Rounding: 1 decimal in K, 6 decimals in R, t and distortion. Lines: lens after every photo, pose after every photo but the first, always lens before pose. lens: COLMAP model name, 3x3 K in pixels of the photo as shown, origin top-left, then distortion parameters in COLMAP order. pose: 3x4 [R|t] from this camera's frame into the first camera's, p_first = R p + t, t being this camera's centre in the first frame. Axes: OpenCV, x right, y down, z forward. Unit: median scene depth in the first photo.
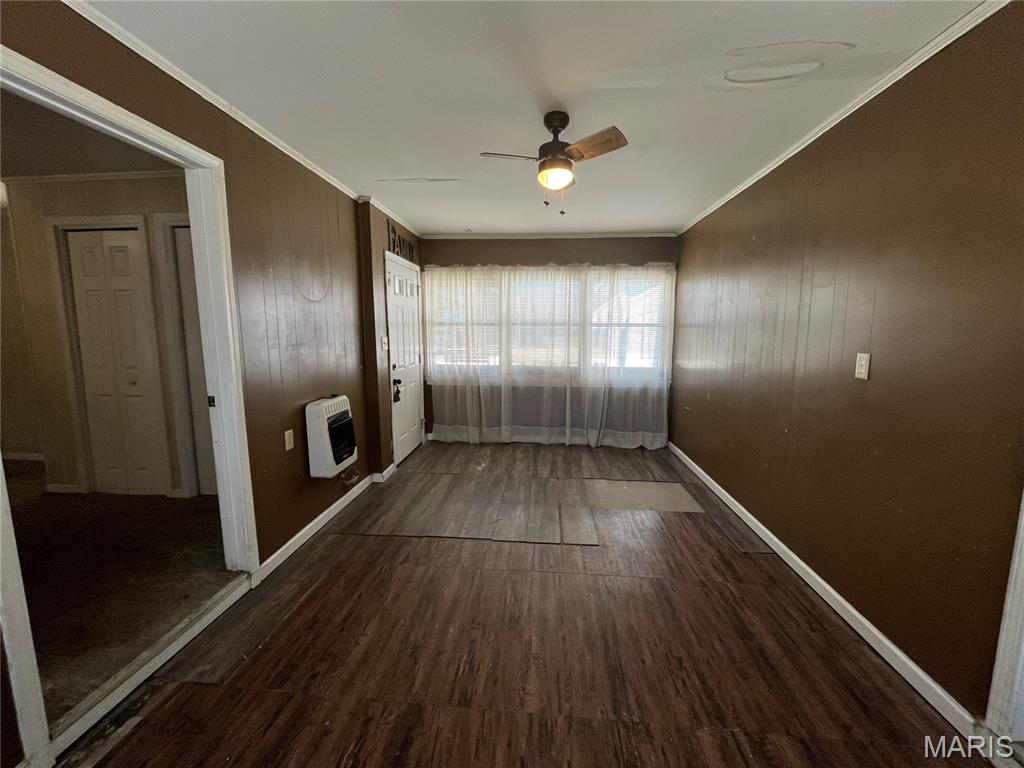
lens RADIAL K [[411.1, 0, 512.0], [0, 411.1, 384.0], [0, 0, 1]] dist [-0.000626, 0.000005]
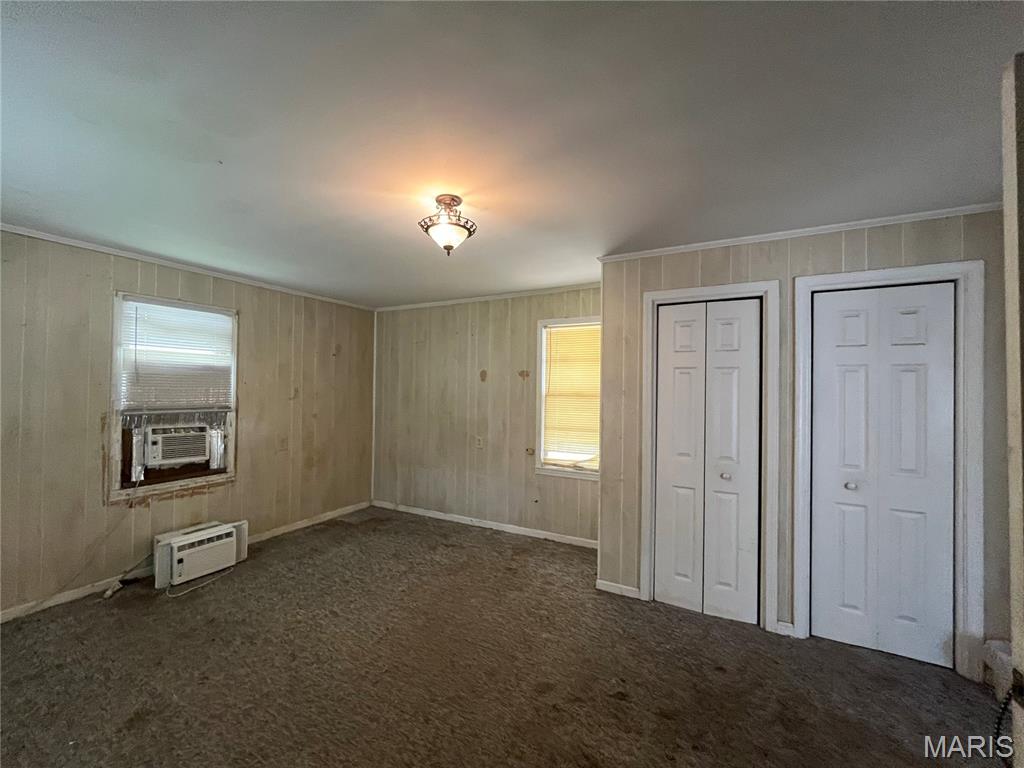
lens RADIAL K [[411.1, 0, 512.0], [0, 411.1, 384.0], [0, 0, 1]] dist [-0.000626, 0.000005]
pose [[0.921223, 0.011703, -0.388858, -0.972396], [-0.066397, 0.989612, -0.127516, -0.052732], [0.383326, 0.143289, 0.912430, 0.047541]]
